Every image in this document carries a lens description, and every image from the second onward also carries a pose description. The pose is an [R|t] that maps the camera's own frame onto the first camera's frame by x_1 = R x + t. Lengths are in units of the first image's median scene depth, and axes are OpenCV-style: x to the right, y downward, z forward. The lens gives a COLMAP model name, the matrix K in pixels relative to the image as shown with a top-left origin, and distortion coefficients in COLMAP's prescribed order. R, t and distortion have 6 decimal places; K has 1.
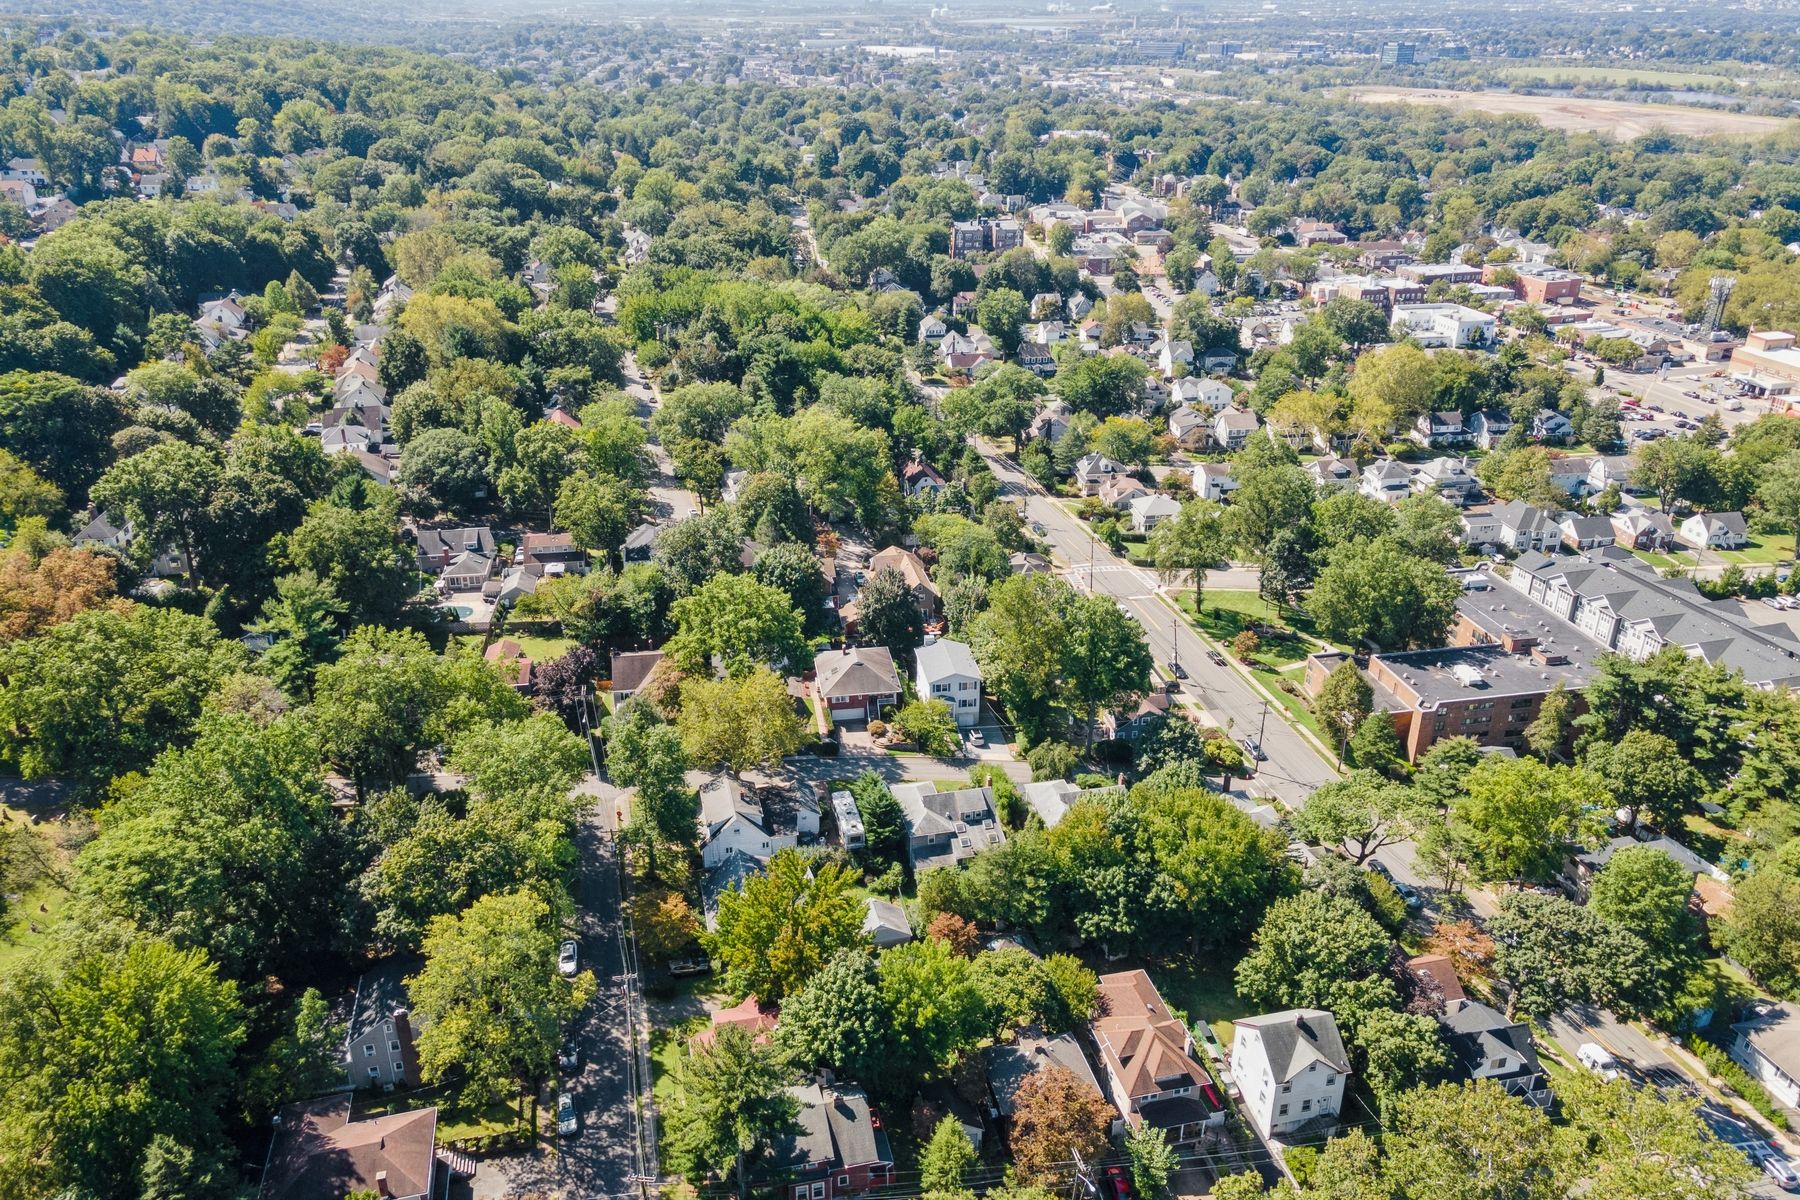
lens RADIAL K [[1313.2, 0, 901.4], [0, 1313.2, 602.9], [0, 0, 1]] dist [0.031880, 0.013890]
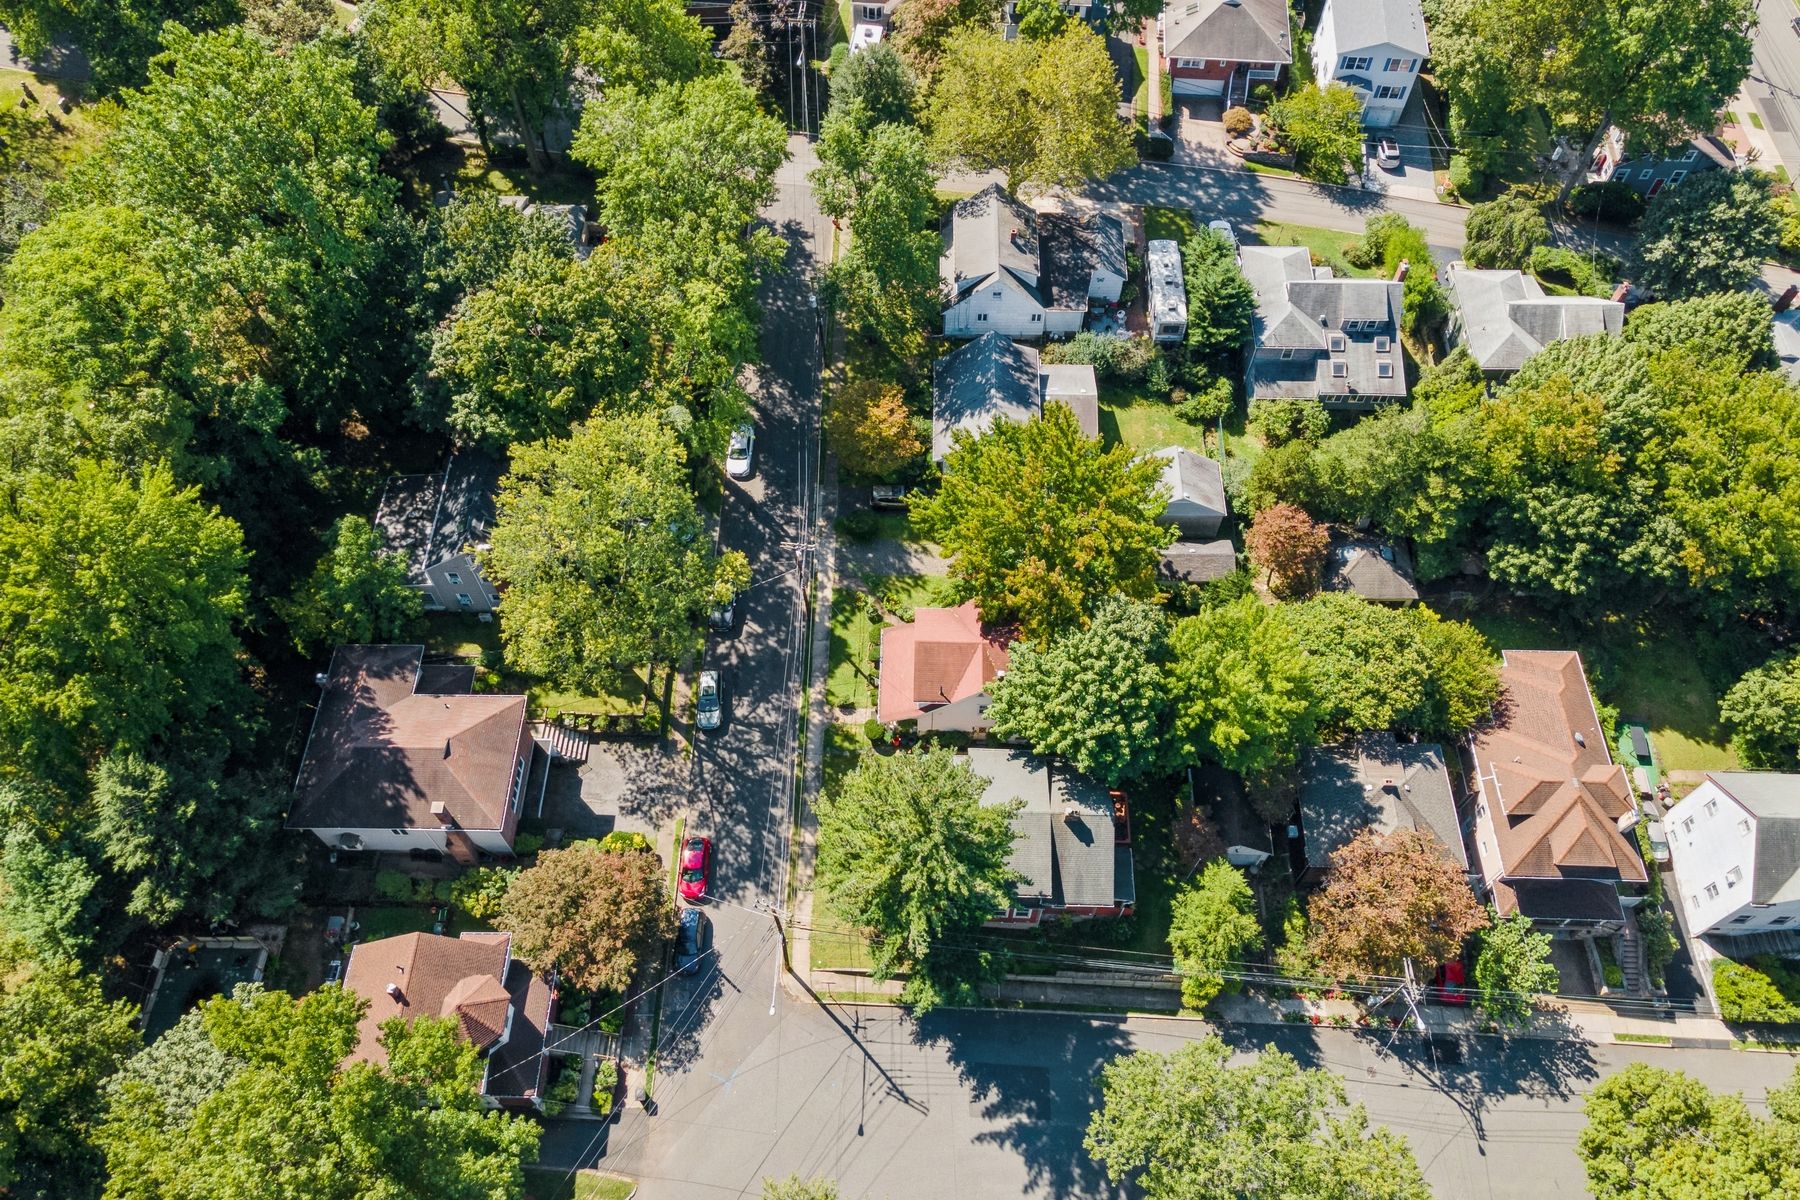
lens RADIAL K [[1313.2, 0, 898.8], [0, 1313.2, 602.7], [0, 0, 1]] dist [0.031880, 0.013890]
pose [[0.967481, 0.209604, -0.141588, -0.052843], [-0.099552, 0.830114, 0.548635, -0.067463], [0.232530, -0.516698, 0.823986, 0.409033]]
